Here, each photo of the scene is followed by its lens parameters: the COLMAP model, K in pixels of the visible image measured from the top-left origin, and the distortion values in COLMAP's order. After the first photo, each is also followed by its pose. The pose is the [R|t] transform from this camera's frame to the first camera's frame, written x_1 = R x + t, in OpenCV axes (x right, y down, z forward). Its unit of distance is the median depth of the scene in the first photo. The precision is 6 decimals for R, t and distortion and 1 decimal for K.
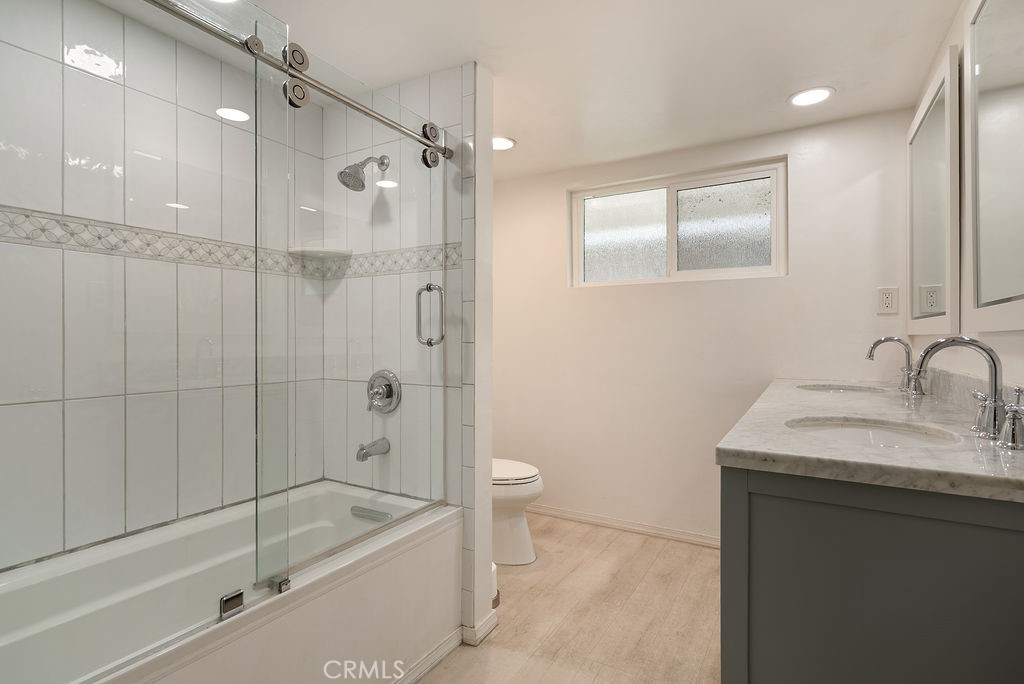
lens RADIAL K [[495.4, 0, 512.7], [0, 495.4, 339.7], [0, 0, 1]] dist [0.000141, 0.000013]
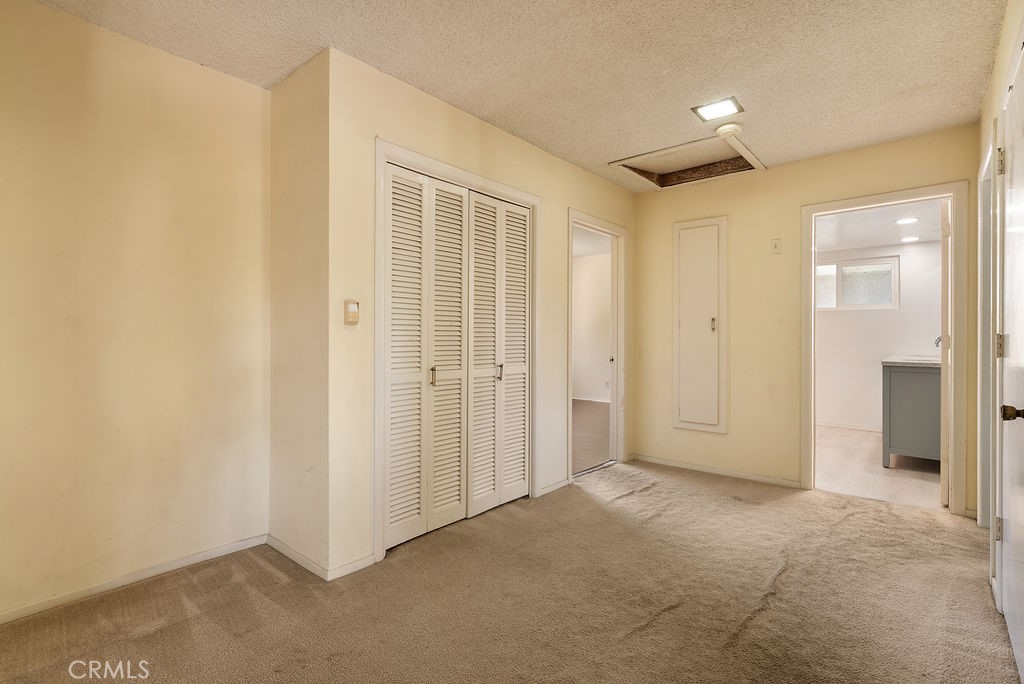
lens RADIAL K [[470.9, 0, 512.3], [0, 470.9, 339.5], [0, 0, 1]] dist [0.000119, 0.000256]
pose [[0.983400, 0.002359, -0.181437, -0.770230], [-0.002708, 0.999995, -0.001675, 0.013396], [0.181432, 0.002138, 0.983401, -1.390494]]
